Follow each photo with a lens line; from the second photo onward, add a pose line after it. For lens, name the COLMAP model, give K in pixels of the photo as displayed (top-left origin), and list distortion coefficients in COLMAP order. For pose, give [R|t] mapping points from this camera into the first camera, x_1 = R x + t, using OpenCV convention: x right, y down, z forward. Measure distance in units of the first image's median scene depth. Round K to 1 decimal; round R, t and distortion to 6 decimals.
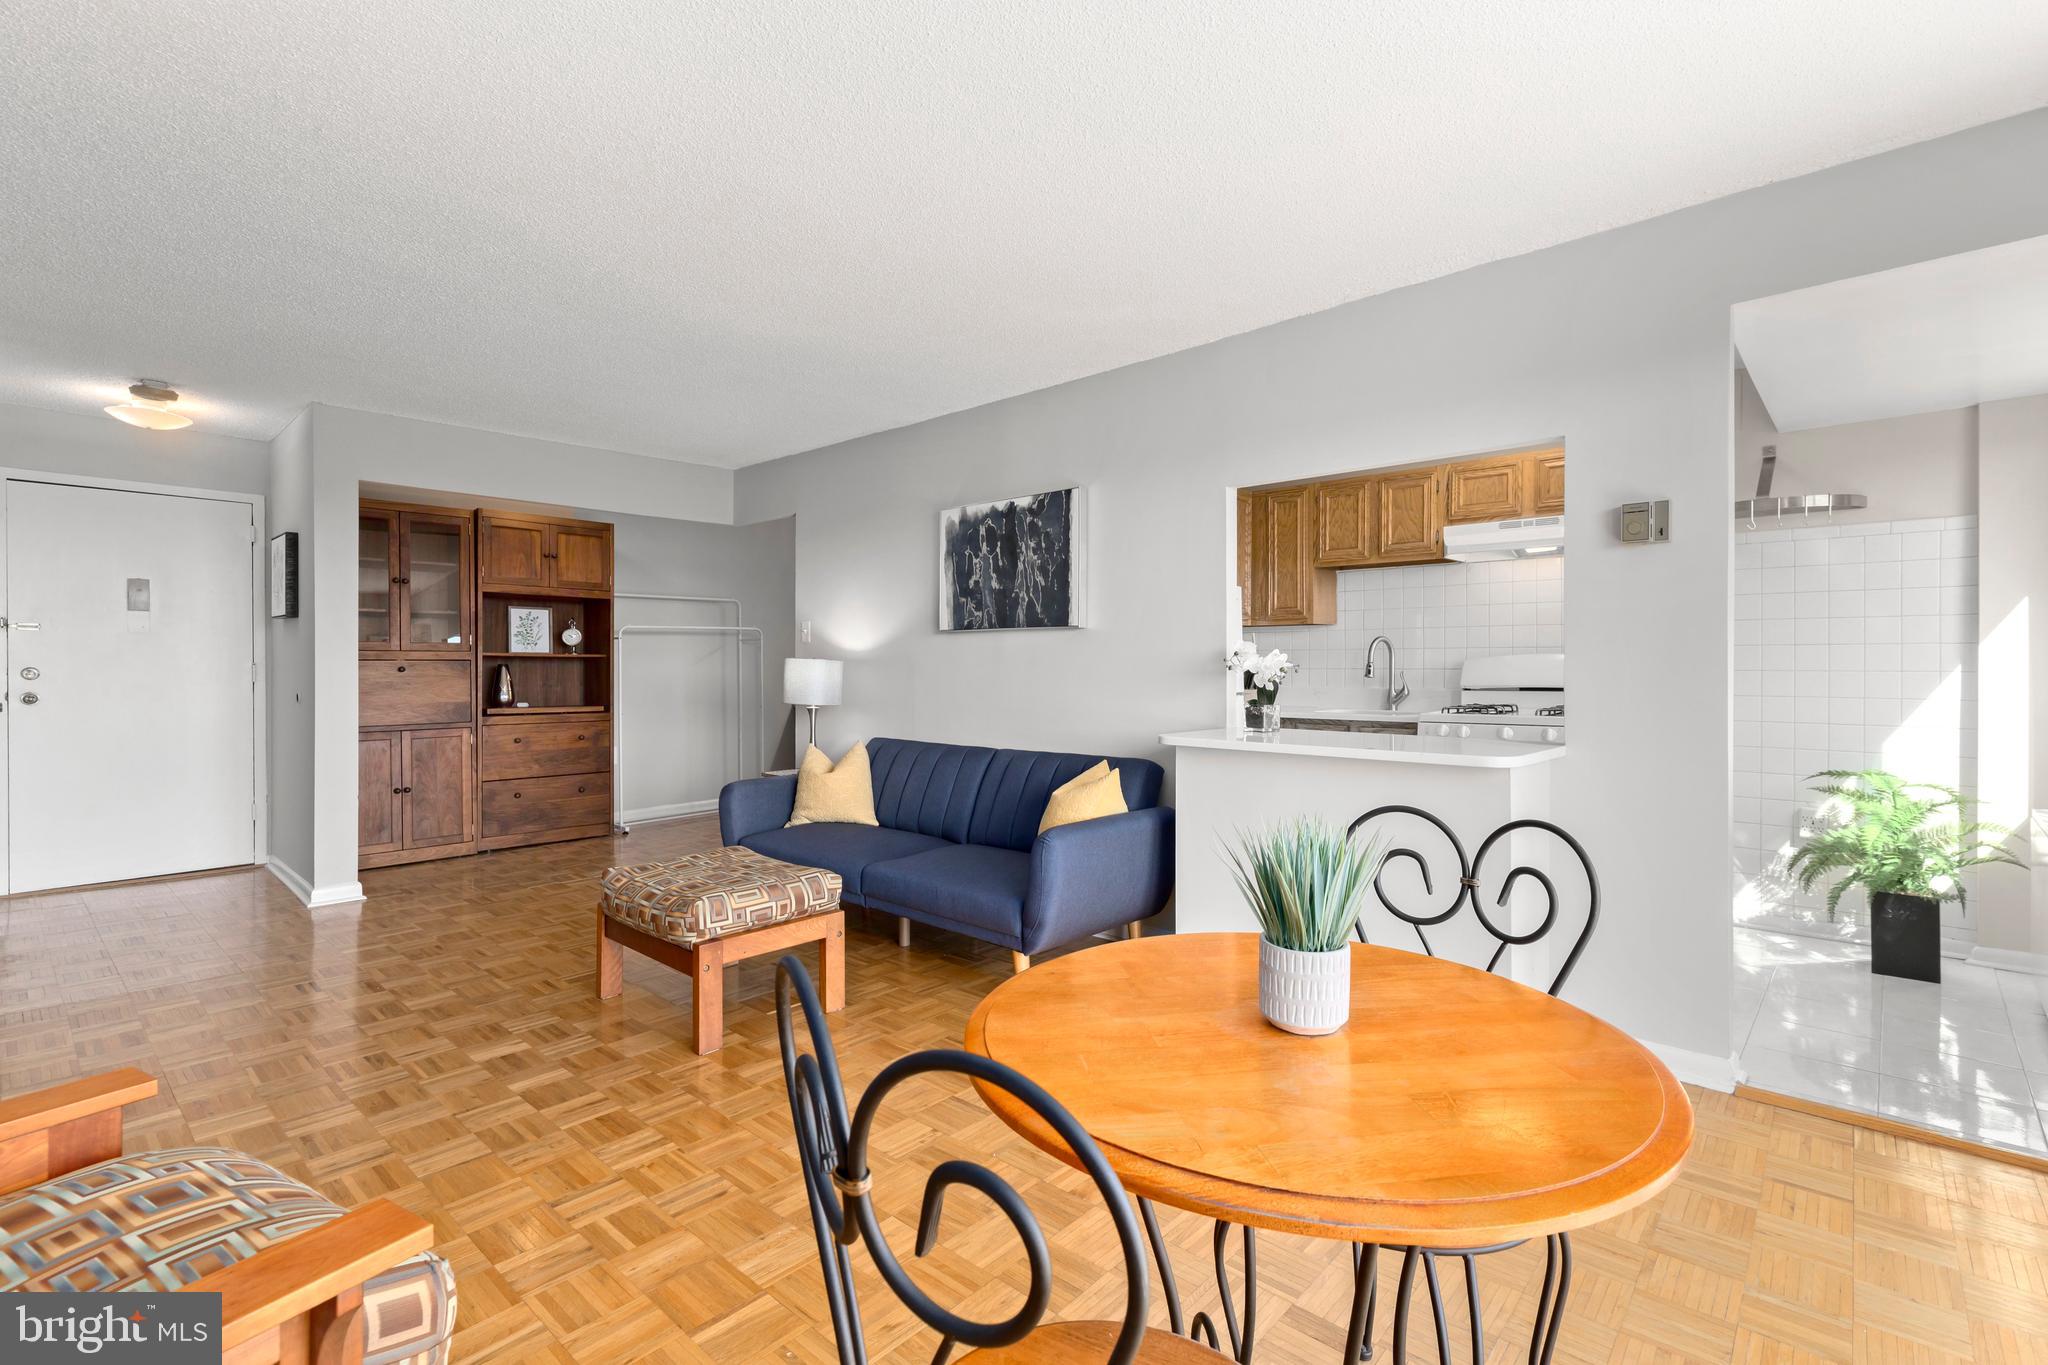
lens RADIAL K [[920.5, 0, 1051.2], [0, 920.5, 666.5], [0, 0, 1]] dist [0.006473, -0.000589]
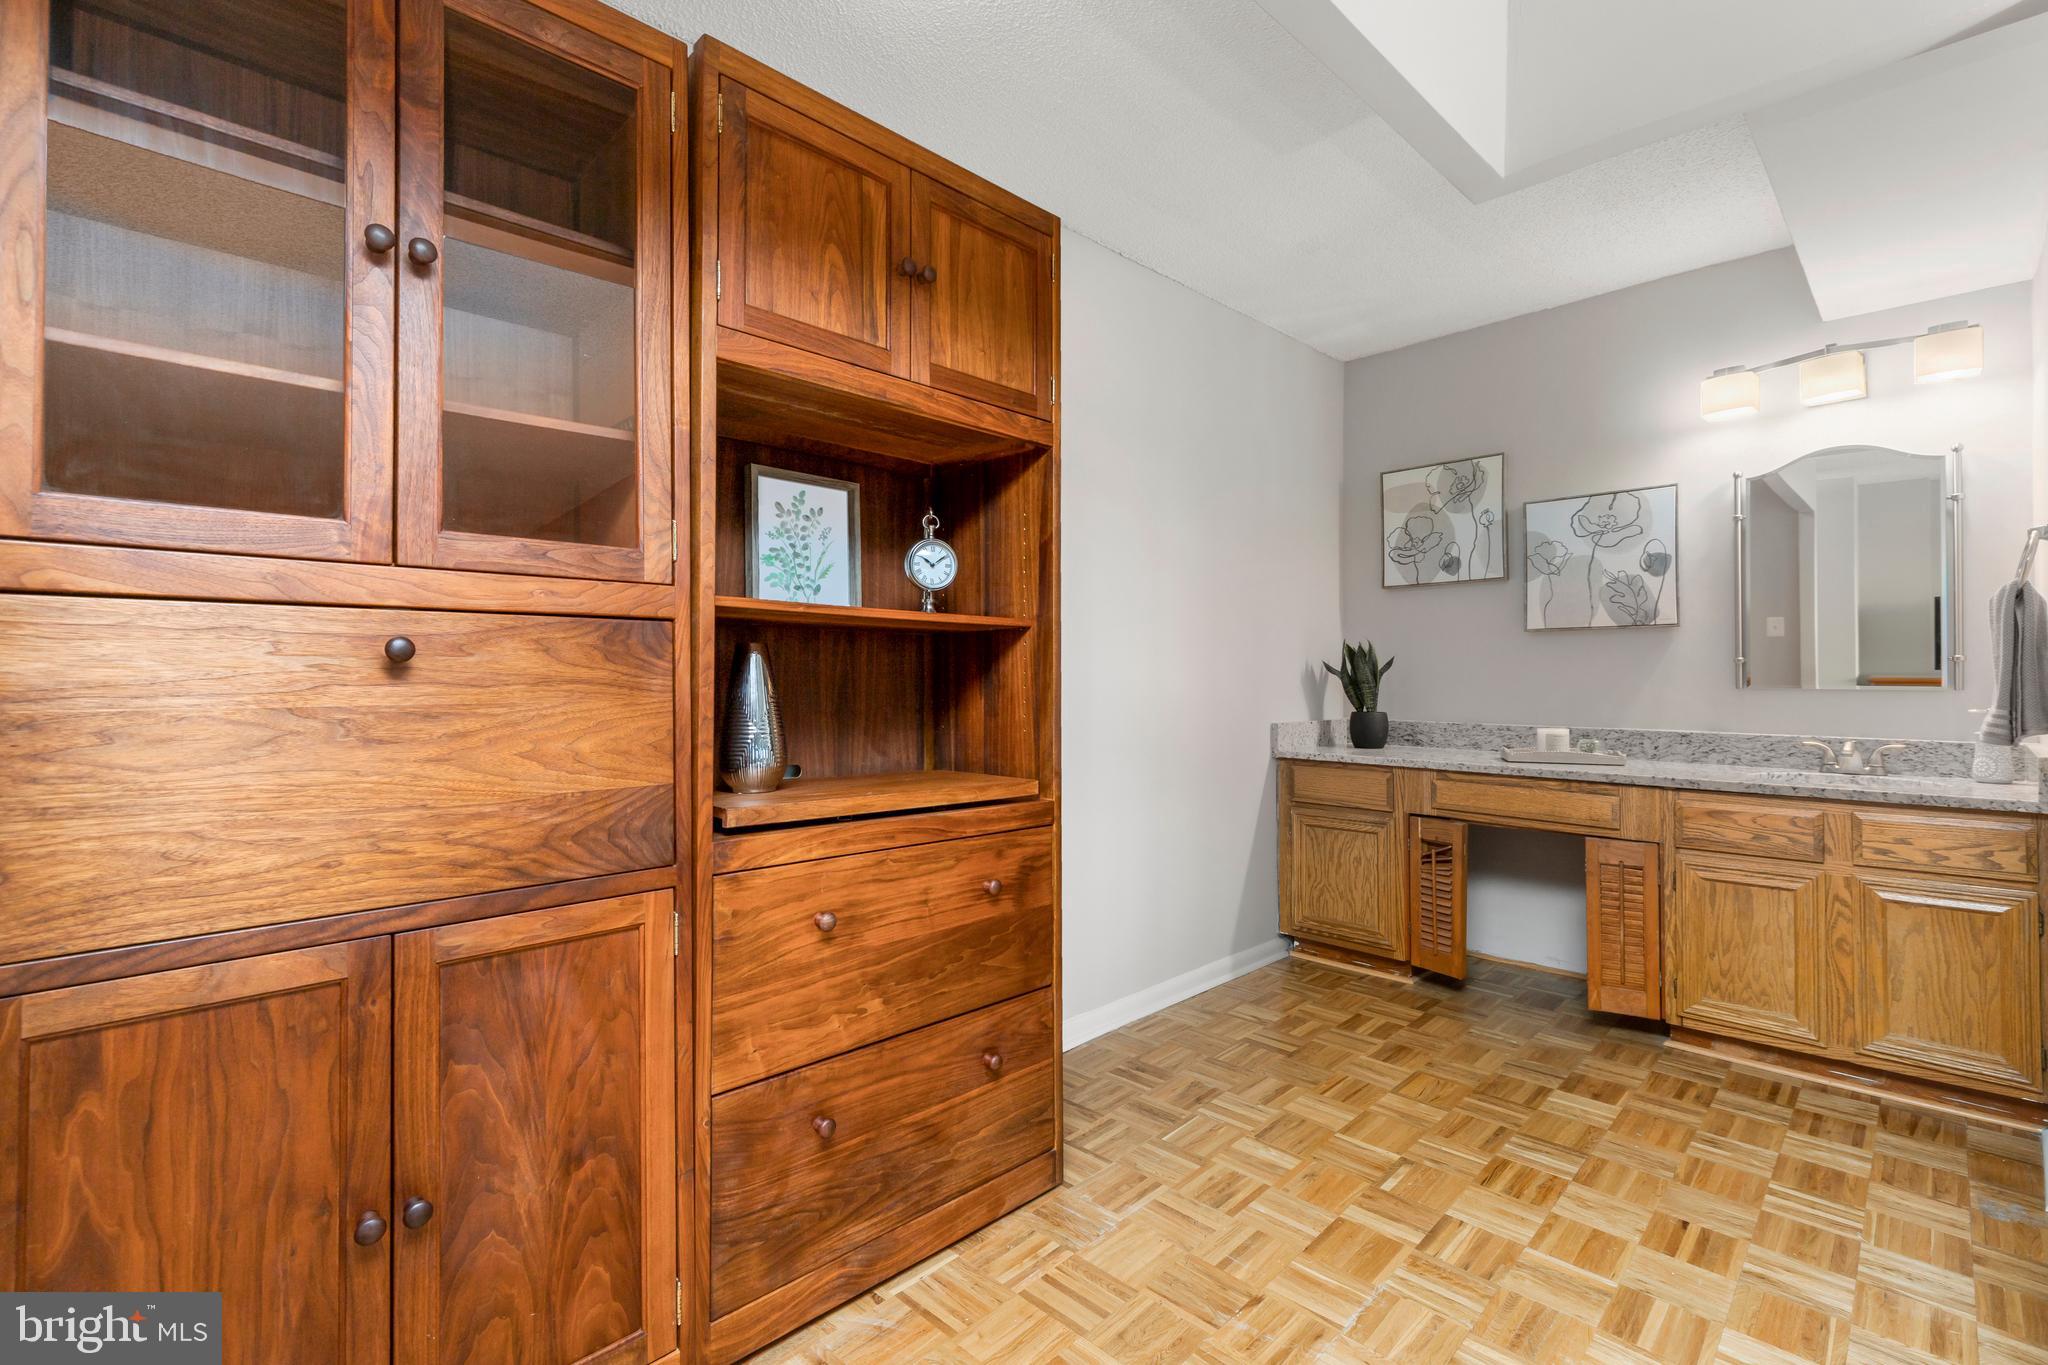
lens RADIAL K [[916.8, 0, 1051.2], [0, 916.8, 676.8], [0, 0, 1]] dist [0.002182, 0.000460]
pose [[0.998940, 0.002996, -0.045942, -0.660270], [-0.003306, 0.999972, -0.006663, 0.013542], [0.045921, 0.006808, 0.998922, 0.968055]]
